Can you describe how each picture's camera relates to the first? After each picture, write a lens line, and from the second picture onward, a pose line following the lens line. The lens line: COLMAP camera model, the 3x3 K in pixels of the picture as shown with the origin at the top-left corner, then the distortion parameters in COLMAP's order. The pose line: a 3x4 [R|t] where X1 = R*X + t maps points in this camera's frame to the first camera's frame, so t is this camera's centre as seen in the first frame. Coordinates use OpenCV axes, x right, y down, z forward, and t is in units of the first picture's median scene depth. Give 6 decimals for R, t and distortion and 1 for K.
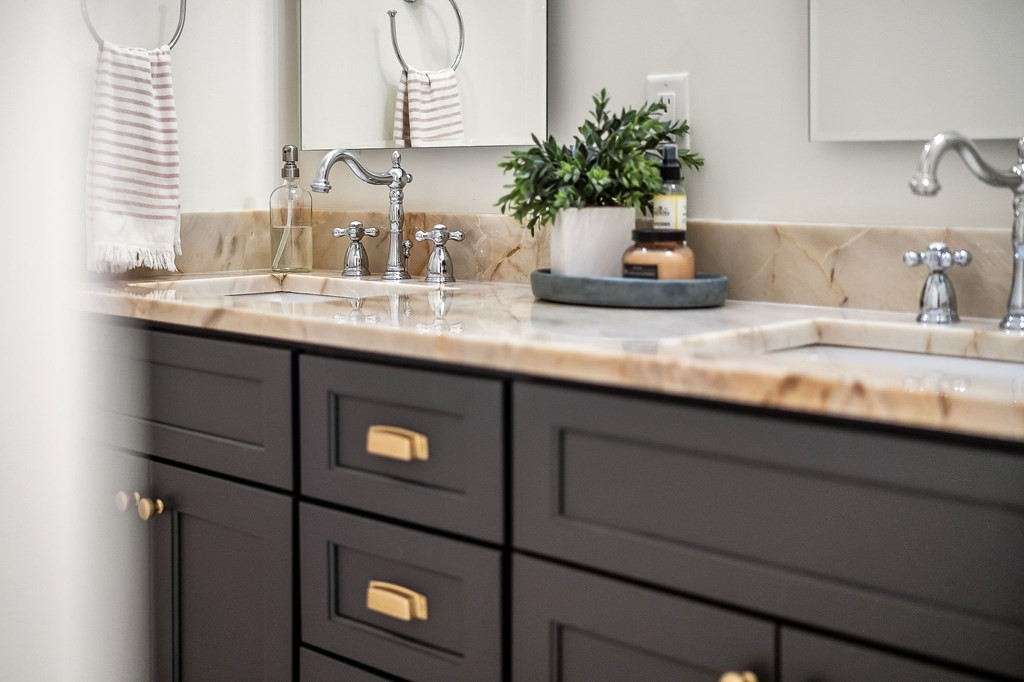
lens RADIAL K [[1451.9, 0, 512.0], [0, 1451.9, 341.0], [0, 0, 1]] dist [0.011673, 0.017916]
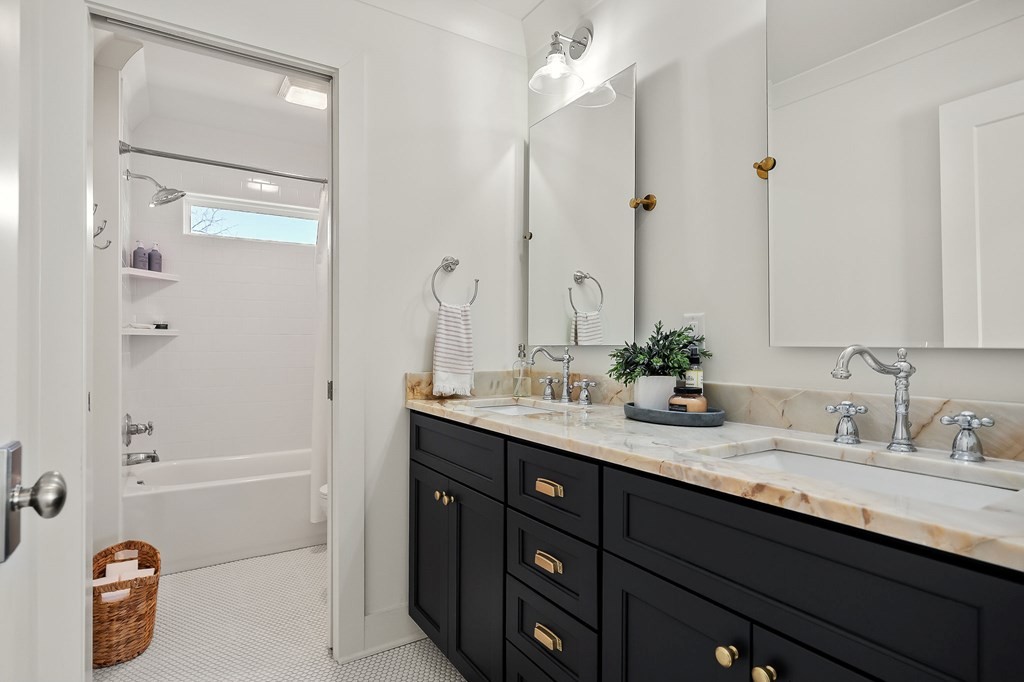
lens RADIAL K [[434.6, 0, 512.0], [0, 434.6, 341.0], [0, 0, 1]] dist [-0.002459, -0.000153]
pose [[0.945763, 0.016769, -0.324423, 0.063267], [-0.051968, 0.993615, -0.100140, -0.067153], [0.320673, 0.111568, 0.940596, 0.323751]]
